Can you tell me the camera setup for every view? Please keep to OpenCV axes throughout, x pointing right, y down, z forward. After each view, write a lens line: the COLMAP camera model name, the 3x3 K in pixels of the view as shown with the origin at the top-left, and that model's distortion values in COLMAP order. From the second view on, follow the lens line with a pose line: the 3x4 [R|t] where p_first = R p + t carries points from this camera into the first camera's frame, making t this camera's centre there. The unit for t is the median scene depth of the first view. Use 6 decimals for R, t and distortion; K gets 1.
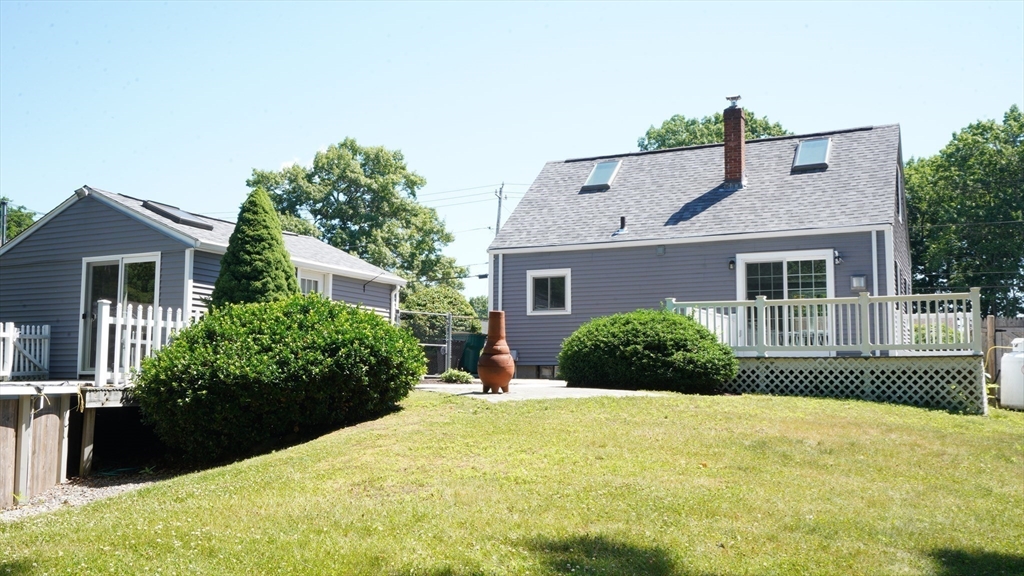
lens RADIAL K [[914.1, 0, 512.0], [0, 914.1, 288.0], [0, 0, 1]] dist [-0.009674, -0.008451]
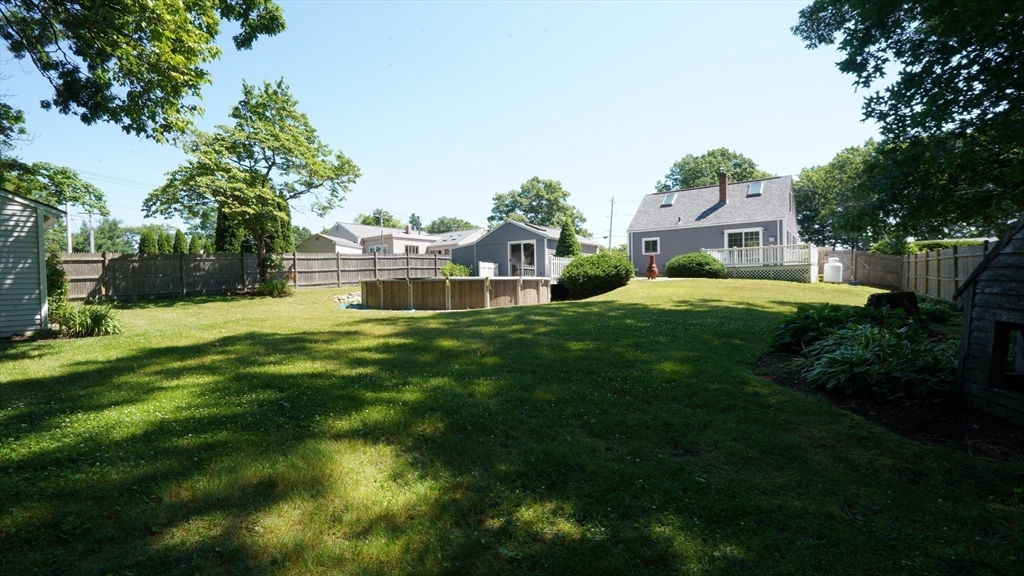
lens RADIAL K [[464.9, 0, 512.0], [0, 464.9, 288.0], [0, 0, 1]] dist [0.001025, 0.000530]
pose [[0.984935, -0.019968, -0.171769, -0.134811], [0.037816, 0.994140, 0.101271, -0.027742], [0.168740, -0.106241, 0.979918, -0.456472]]
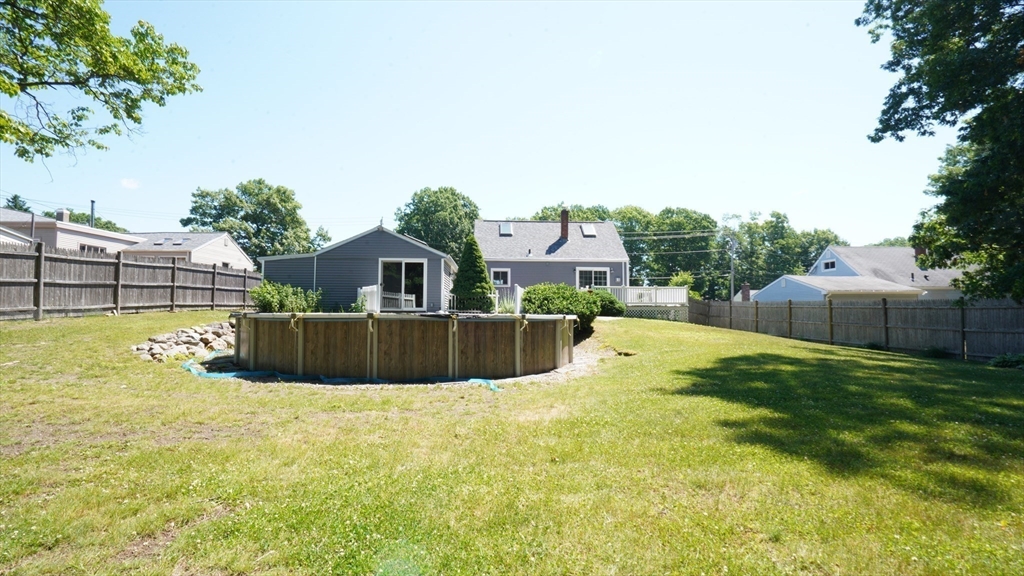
lens RADIAL K [[464.9, 0, 512.0], [0, 464.9, 288.0], [0, 0, 1]] dist [0.001025, 0.000530]
pose [[0.870363, 0.025925, 0.491727, -0.553182], [-0.049013, 0.998215, 0.034125, -0.011584], [-0.489965, -0.053802, 0.870080, -0.099572]]
